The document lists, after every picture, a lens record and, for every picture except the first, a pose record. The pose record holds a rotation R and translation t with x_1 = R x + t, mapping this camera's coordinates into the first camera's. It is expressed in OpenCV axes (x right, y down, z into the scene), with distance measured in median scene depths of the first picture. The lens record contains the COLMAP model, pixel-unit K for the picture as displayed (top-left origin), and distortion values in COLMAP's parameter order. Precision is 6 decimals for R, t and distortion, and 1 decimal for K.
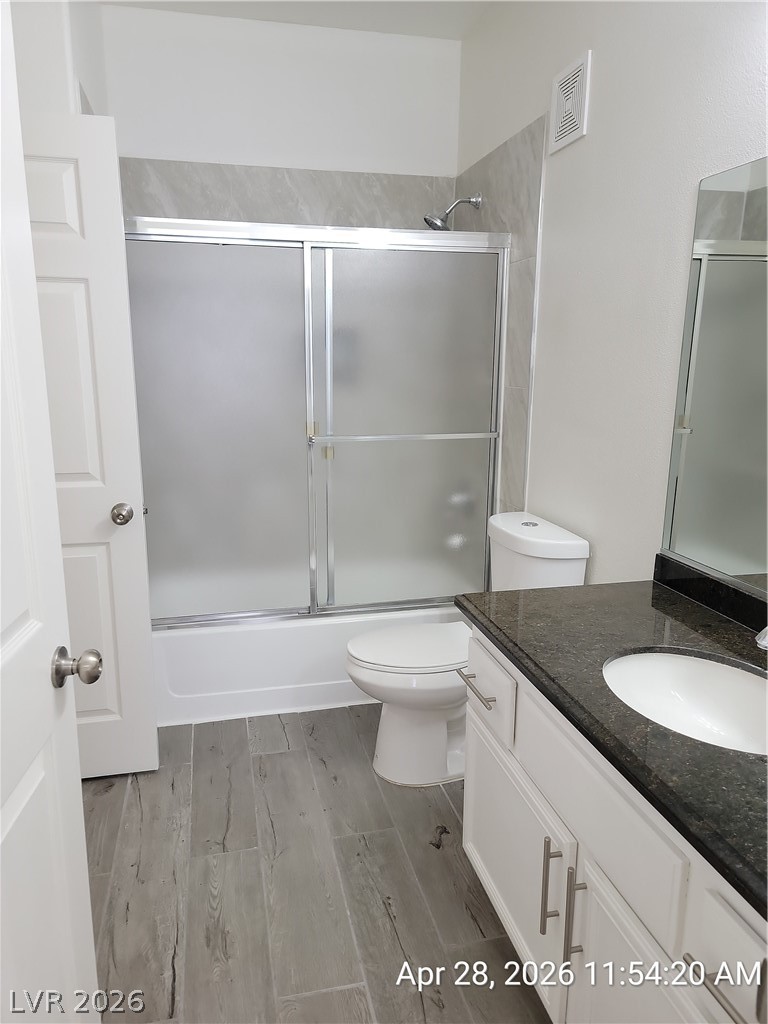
lens RADIAL K [[724.4, 0, 380.0], [0, 724.4, 515.6], [0, 0, 1]] dist [0.033739, 0.001031]
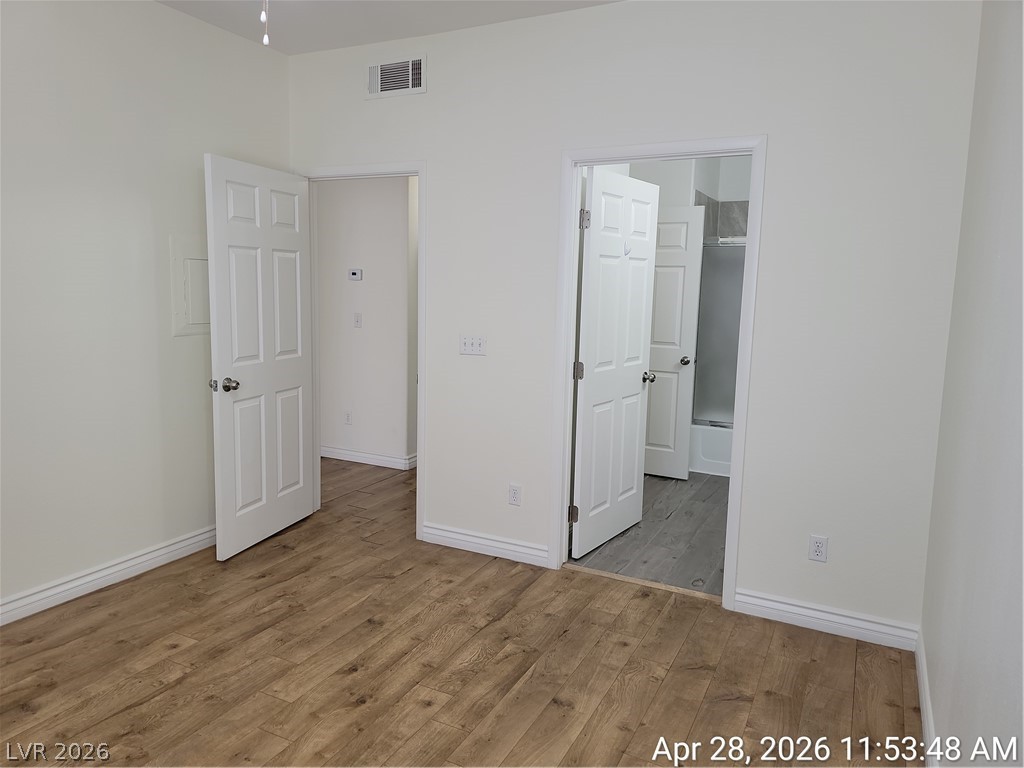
lens RADIAL K [[724.4, 0, 508.9], [0, 724.4, 383.1], [0, 0, 1]] dist [0.033739, 0.001031]
pose [[0.768627, 0.098944, -0.631998, 0.711346], [-0.156600, 0.987008, -0.035930, 0.243784], [0.620233, 0.126588, 0.774136, -1.193232]]
